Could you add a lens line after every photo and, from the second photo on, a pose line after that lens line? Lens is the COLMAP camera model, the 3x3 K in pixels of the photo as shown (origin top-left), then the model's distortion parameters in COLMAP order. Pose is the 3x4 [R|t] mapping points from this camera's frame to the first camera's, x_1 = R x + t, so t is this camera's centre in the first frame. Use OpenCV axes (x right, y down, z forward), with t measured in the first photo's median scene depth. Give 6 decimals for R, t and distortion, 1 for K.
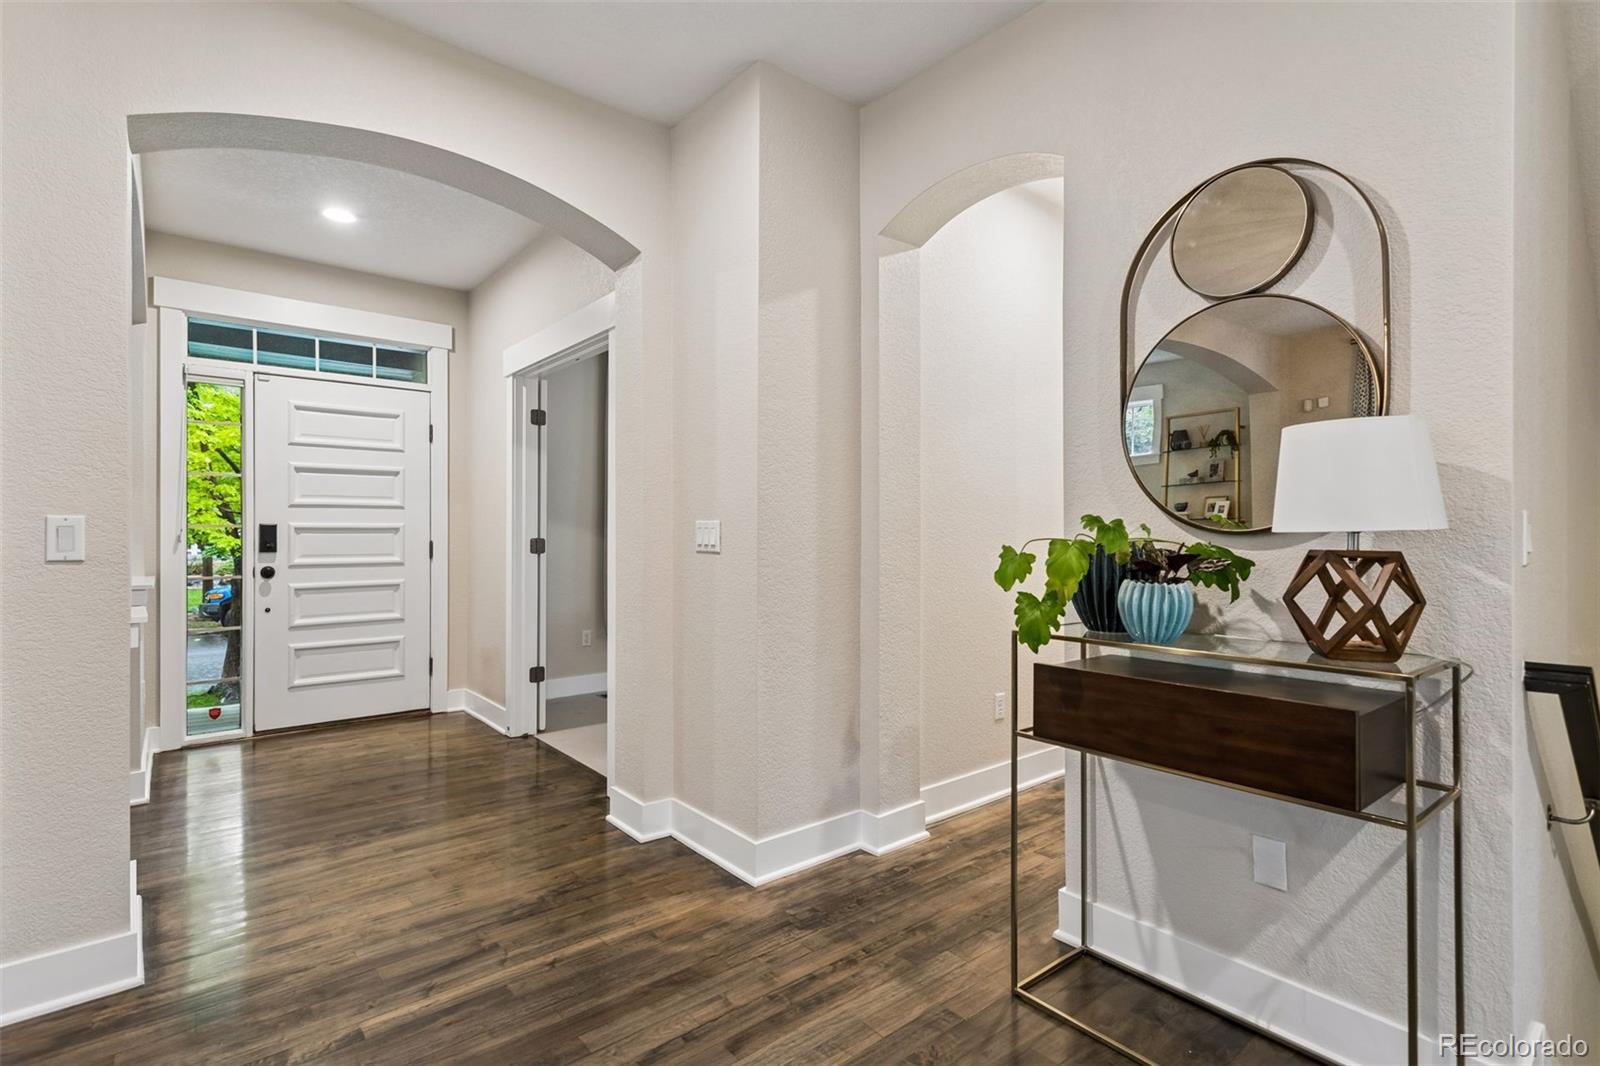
lens RADIAL K [[764.4, 0, 799.8], [0, 764.4, 535.2], [0, 0, 1]] dist [0.000895, 0.000960]
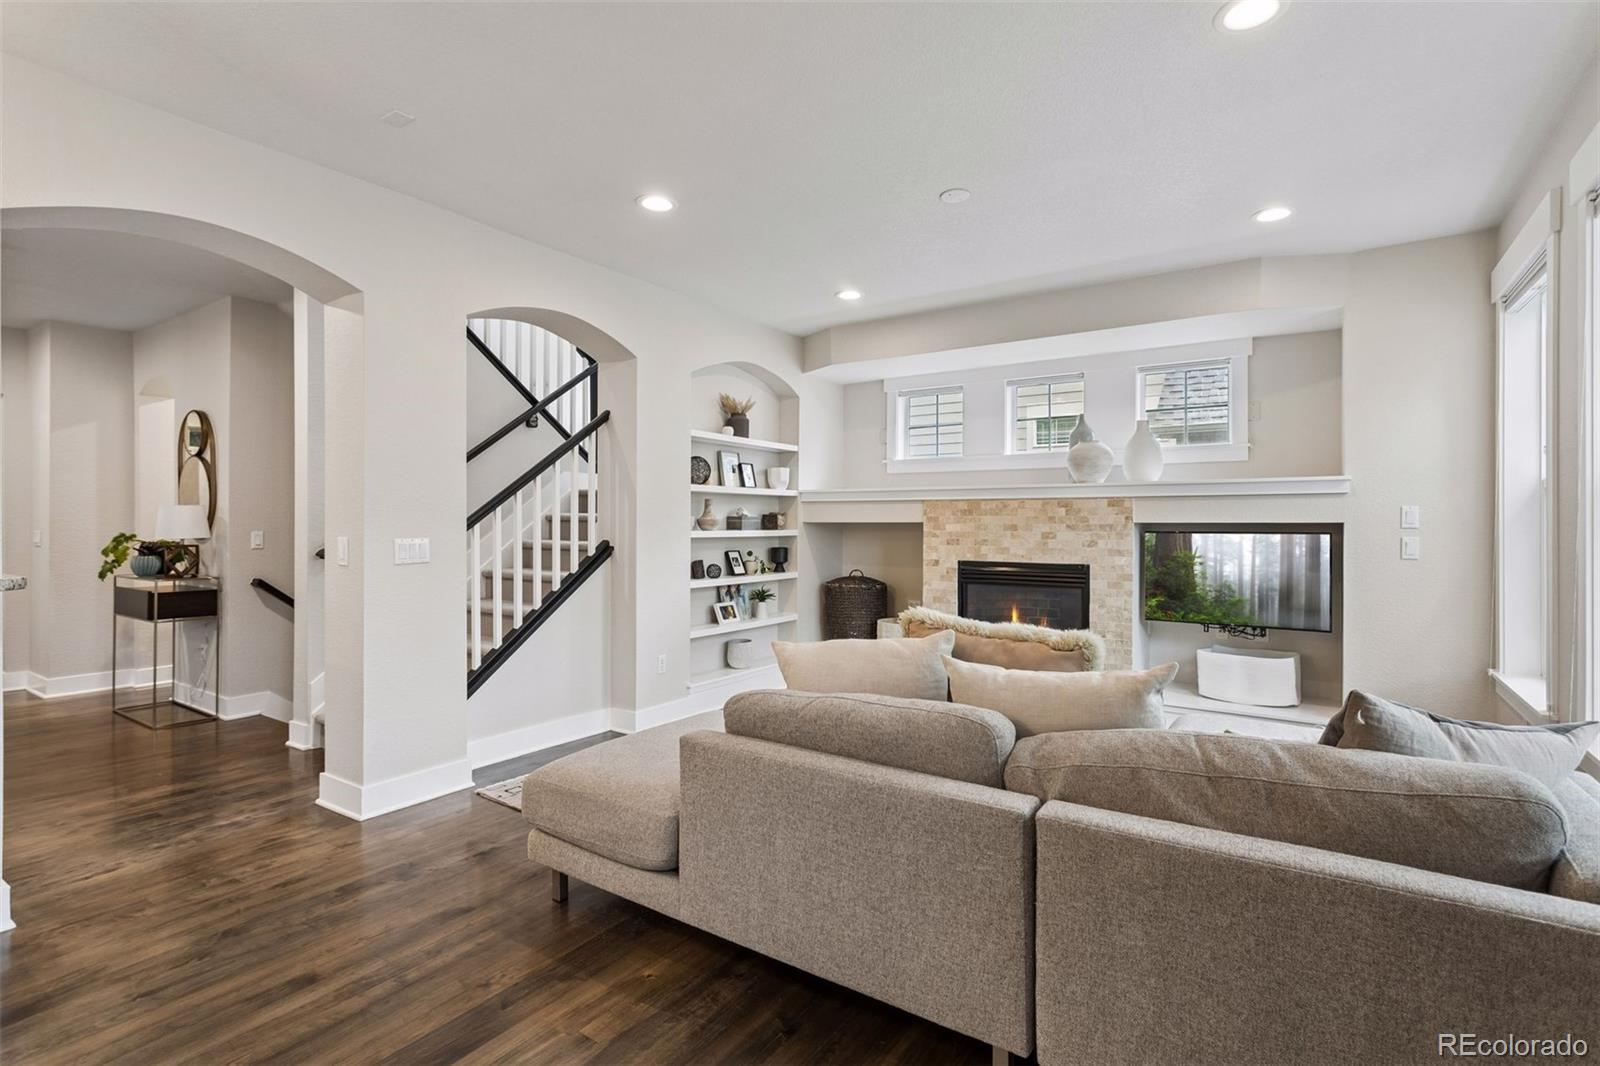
lens RADIAL K [[764.4, 0, 803.7], [0, 764.4, 523.5], [0, 0, 1]] dist [0.000895, 0.000960]
pose [[0.962208, -0.000078, 0.272316, 1.884117], [0.000631, 0.999998, -0.001943, -0.051302], [-0.272315, 0.002041, 0.962206, -2.246024]]
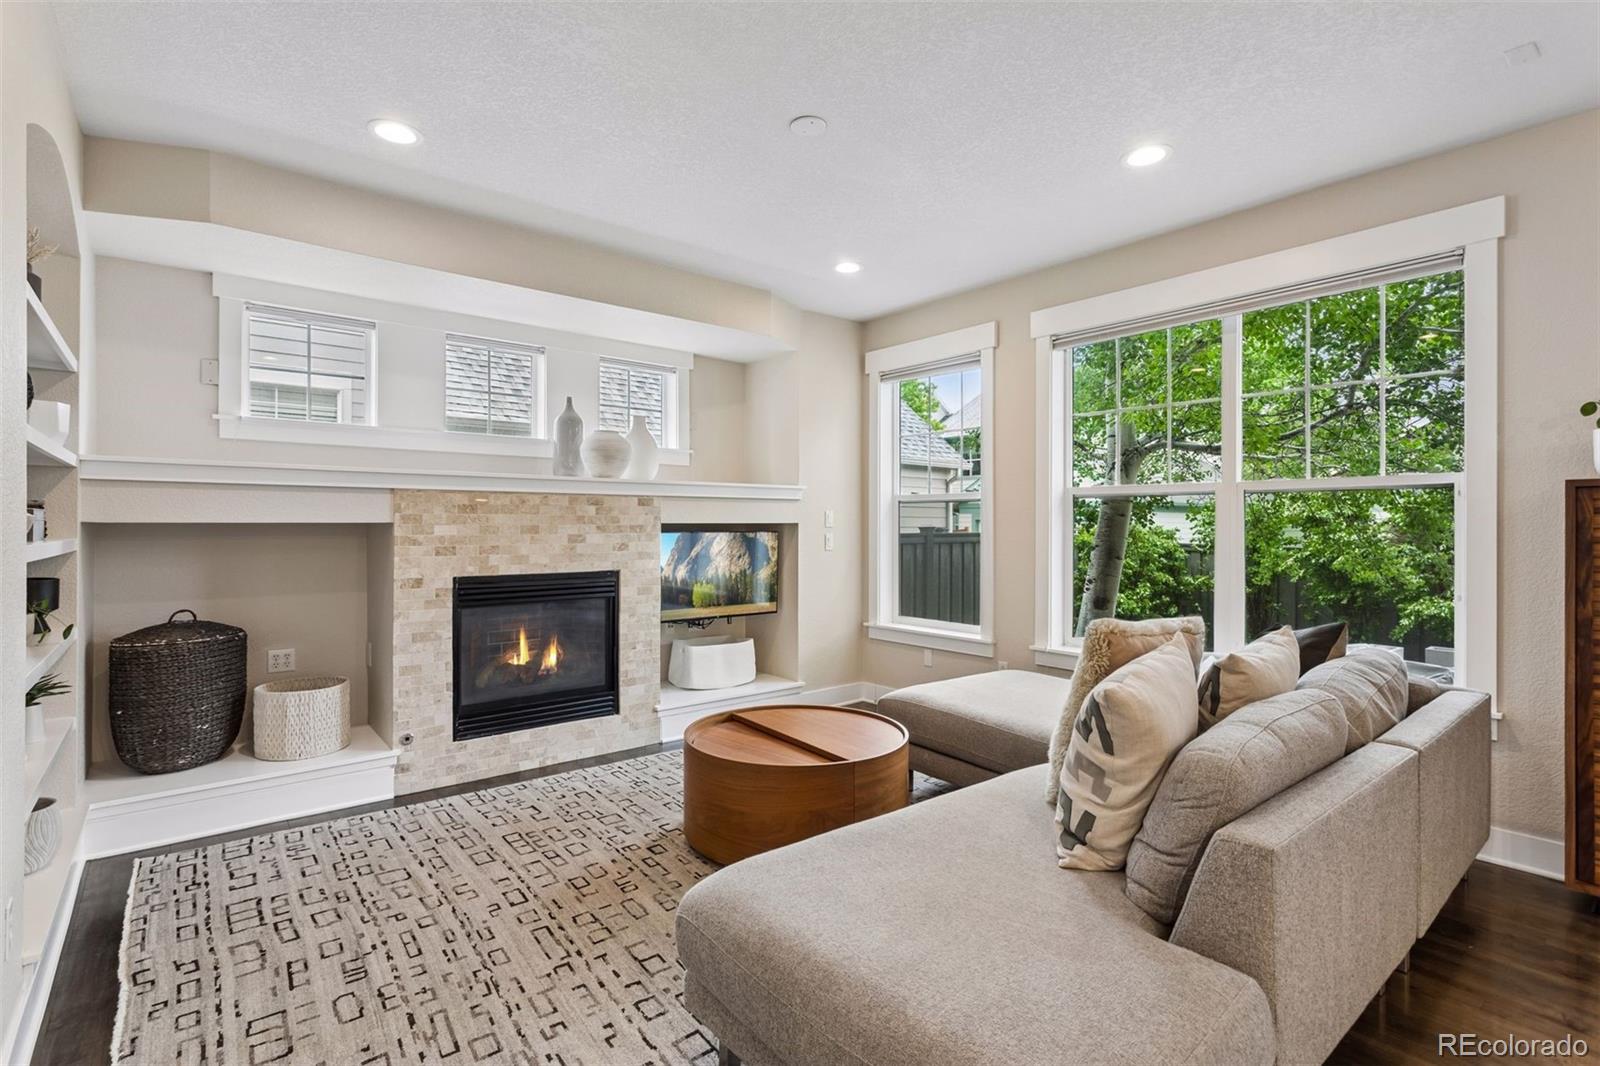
lens RADIAL K [[764.4, 0, 797.6], [0, 764.4, 524.2], [0, 0, 1]] dist [0.000895, 0.000960]
pose [[0.013963, -0.001283, 0.999902, 1.239429], [0.003245, 0.999994, 0.001238, -0.056469], [-0.999897, 0.003228, 0.013968, -0.641522]]
